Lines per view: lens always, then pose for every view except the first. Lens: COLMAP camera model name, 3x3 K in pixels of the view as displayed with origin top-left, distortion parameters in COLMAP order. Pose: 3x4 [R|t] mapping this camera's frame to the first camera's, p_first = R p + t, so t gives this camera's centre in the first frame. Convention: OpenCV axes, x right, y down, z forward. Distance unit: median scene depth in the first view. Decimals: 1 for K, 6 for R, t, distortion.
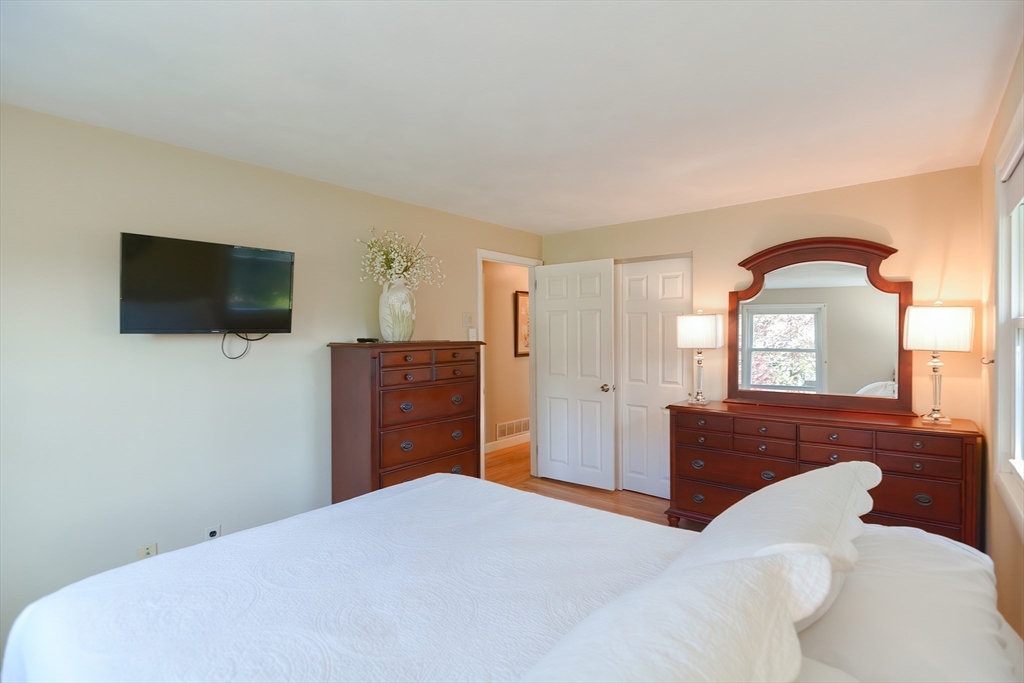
lens RADIAL K [[491.1, 0, 517.6], [0, 491.1, 342.6], [0, 0, 1]] dist [0.001579, -0.010376]
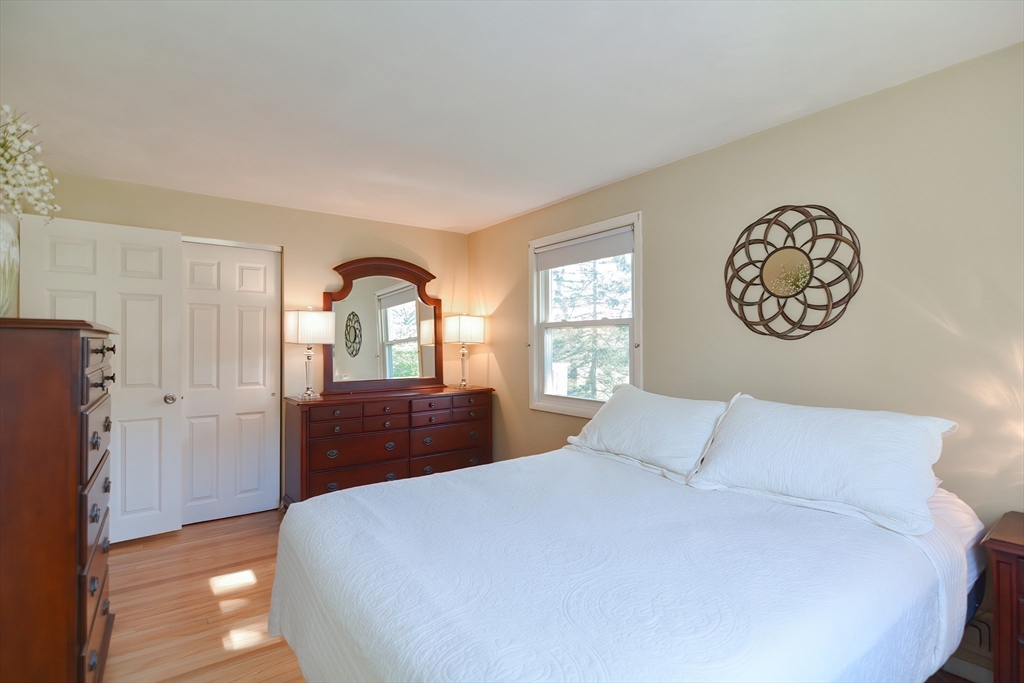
lens RADIAL K [[491.1, 0, 517.6], [0, 491.1, 342.6], [0, 0, 1]] dist [0.001579, -0.010376]
pose [[0.228982, 0.010349, 0.973376, -0.509585], [0.021061, 0.999657, -0.015583, 0.032524], [-0.973203, 0.024069, 0.228686, 0.337047]]
